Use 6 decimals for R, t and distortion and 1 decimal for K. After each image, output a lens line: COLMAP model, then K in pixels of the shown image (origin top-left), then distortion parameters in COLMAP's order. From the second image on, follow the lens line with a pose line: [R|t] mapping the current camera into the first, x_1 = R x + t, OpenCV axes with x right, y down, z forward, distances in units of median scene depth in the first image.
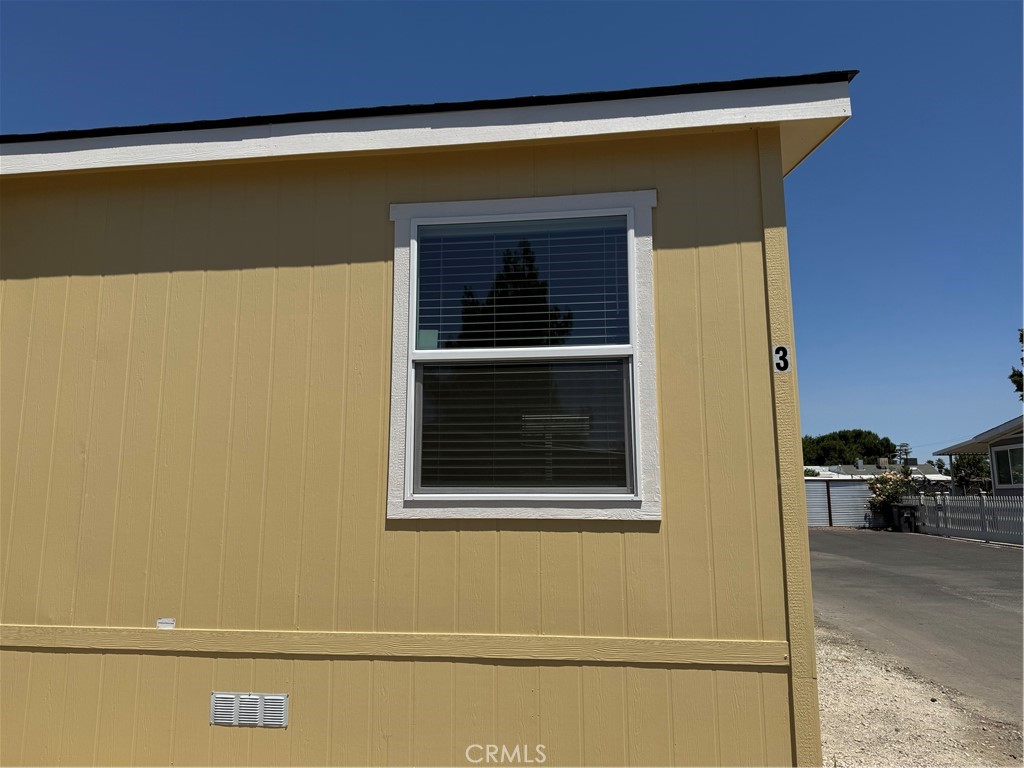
lens RADIAL K [[729.2, 0, 513.5], [0, 729.2, 383.6], [0, 0, 1]] dist [0.102246, -0.164353]
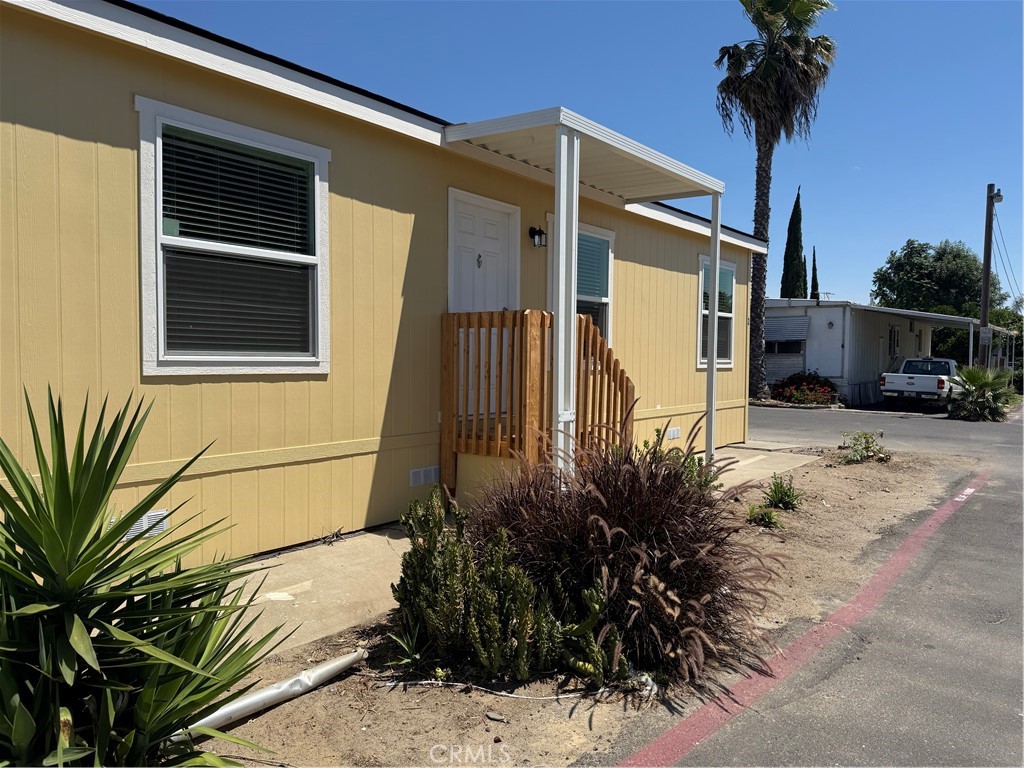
lens RADIAL K [[729.2, 0, 513.5], [0, 729.2, 383.6], [0, 0, 1]] dist [0.102246, -0.164353]
pose [[0.534144, -0.023645, 0.845063, -0.868920], [-0.144922, 0.982251, 0.119085, -0.035853], [-0.832879, -0.186077, 0.521237, -0.148649]]
